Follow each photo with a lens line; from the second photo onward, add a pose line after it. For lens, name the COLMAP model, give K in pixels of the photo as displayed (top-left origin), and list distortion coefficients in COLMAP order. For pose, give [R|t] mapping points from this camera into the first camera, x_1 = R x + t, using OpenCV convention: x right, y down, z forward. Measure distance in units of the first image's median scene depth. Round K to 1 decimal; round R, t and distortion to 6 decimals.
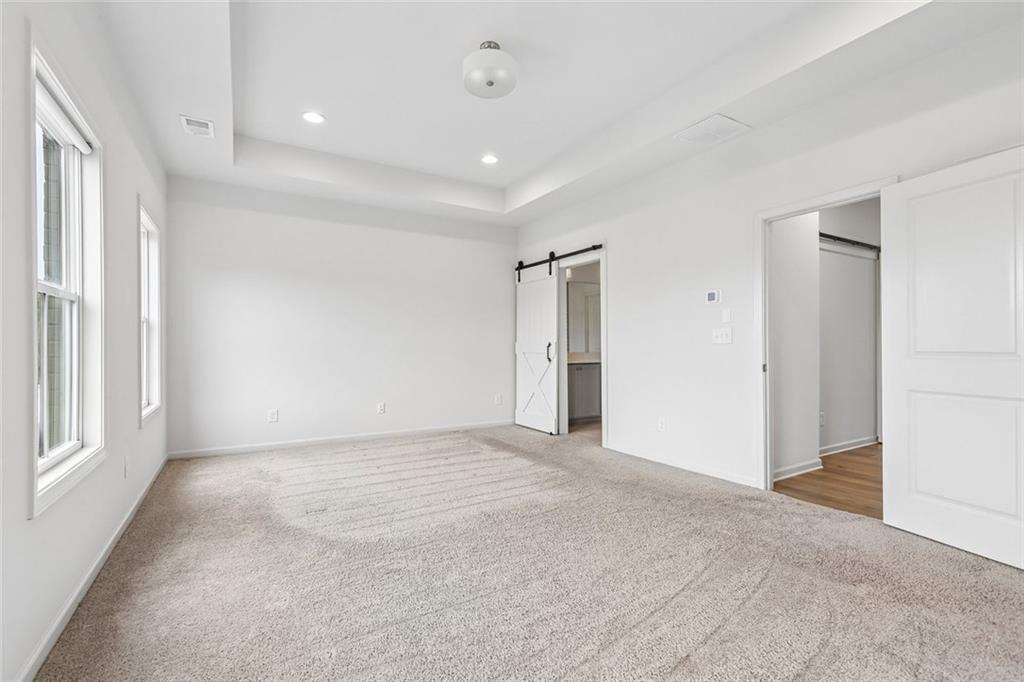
lens RADIAL K [[458.2, 0, 511.8], [0, 458.2, 345.9], [0, 0, 1]] dist [-0.000442, 0.000255]
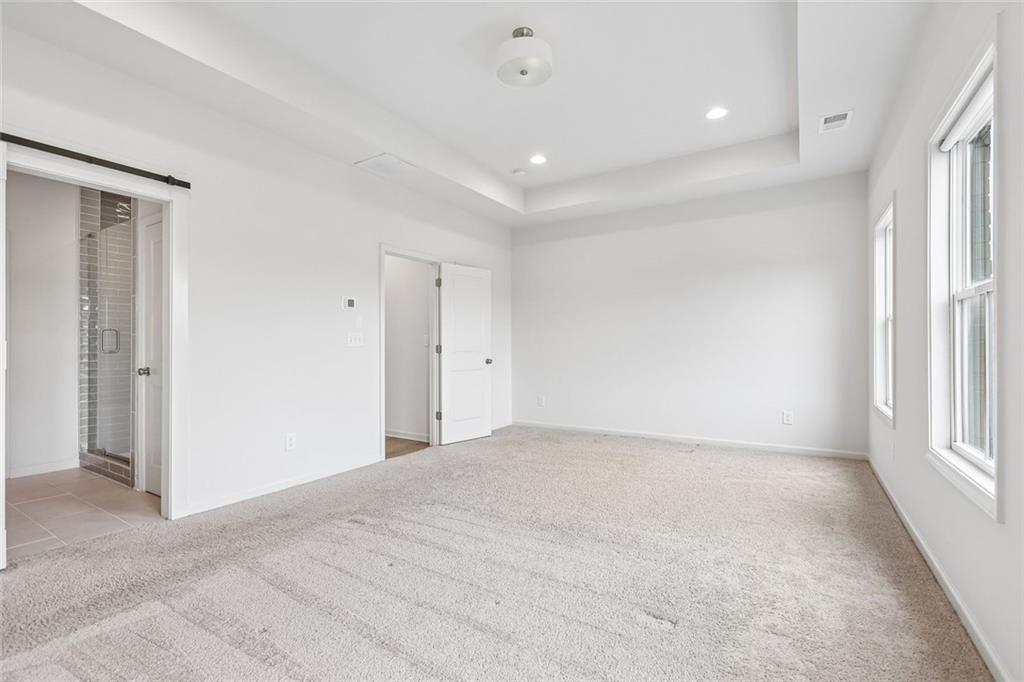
lens RADIAL K [[458.2, 0, 511.8], [0, 458.2, 345.9], [0, 0, 1]] dist [-0.000442, 0.000255]
pose [[-0.457385, 0.005200, 0.889254, -0.700667], [0.002841, 0.999986, -0.004387, -0.000737], [-0.889264, 0.000520, -0.457393, 1.161564]]
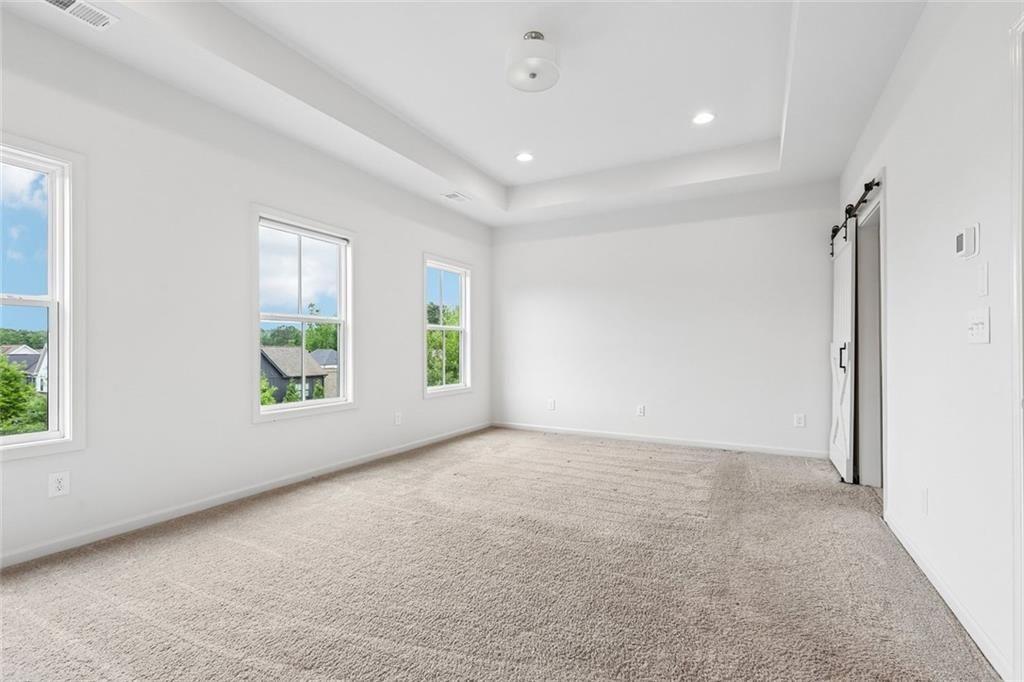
lens RADIAL K [[456.8, 0, 509.1], [0, 456.8, 351.9], [0, 0, 1]] dist [-0.001509, 0.000030]
pose [[0.507101, 0.009786, -0.861831, 0.604240], [-0.000911, 0.999941, 0.010818, -0.001802], [0.861886, -0.004700, 0.507080, 0.368962]]
